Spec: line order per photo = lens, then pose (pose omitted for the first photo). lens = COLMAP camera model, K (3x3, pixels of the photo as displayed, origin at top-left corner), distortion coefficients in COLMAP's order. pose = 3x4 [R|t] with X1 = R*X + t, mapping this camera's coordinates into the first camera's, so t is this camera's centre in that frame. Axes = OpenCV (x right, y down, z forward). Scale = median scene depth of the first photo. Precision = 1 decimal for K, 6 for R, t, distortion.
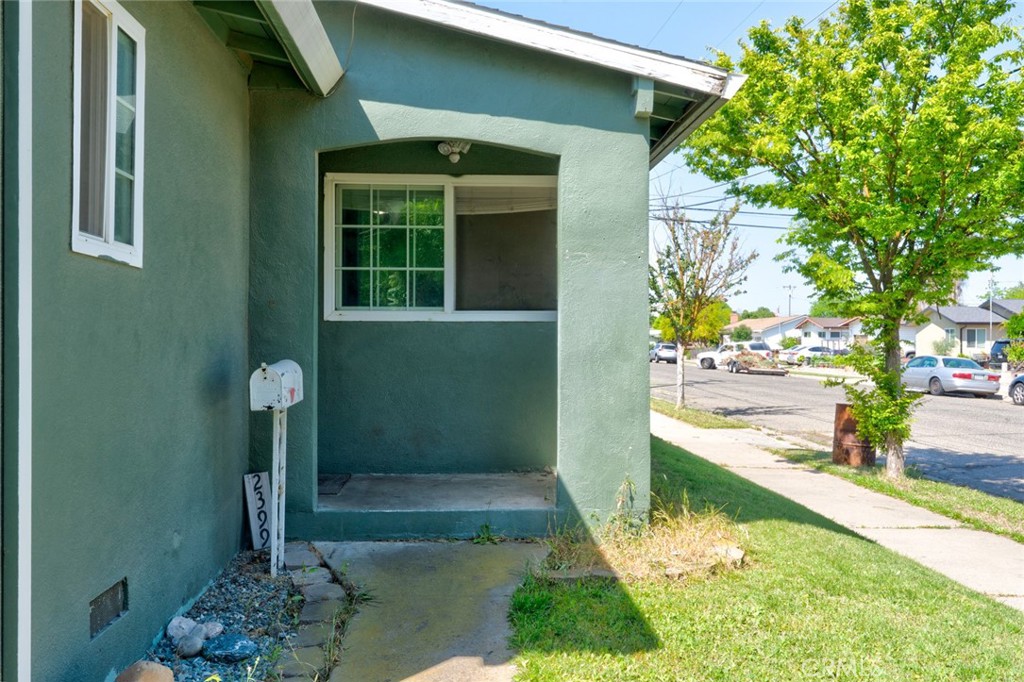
lens RADIAL K [[891.7, 0, 511.3], [0, 891.7, 340.1], [0, 0, 1]] dist [0.006492, 0.000877]
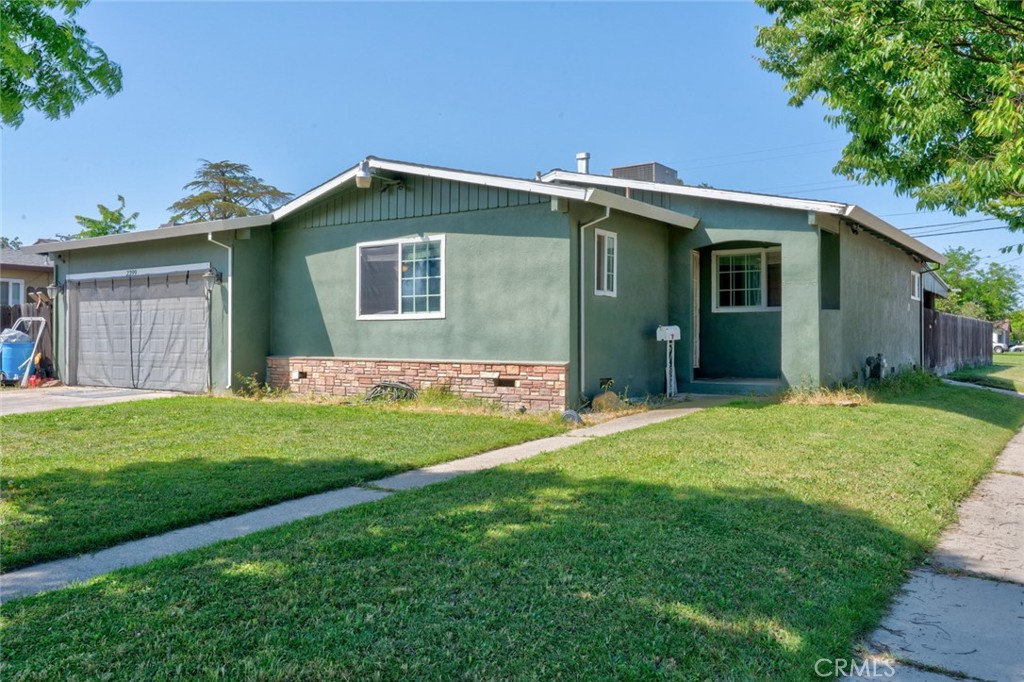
lens RADIAL K [[835.0, 0, 514.3], [0, 835.0, 333.6], [0, 0, 1]] dist [0.013999, -0.008602]
pose [[0.780198, -0.006526, -0.625499, 0.937057], [-0.000688, 0.999936, -0.011291, 0.072814], [0.625533, 0.009239, 0.780143, -1.297513]]
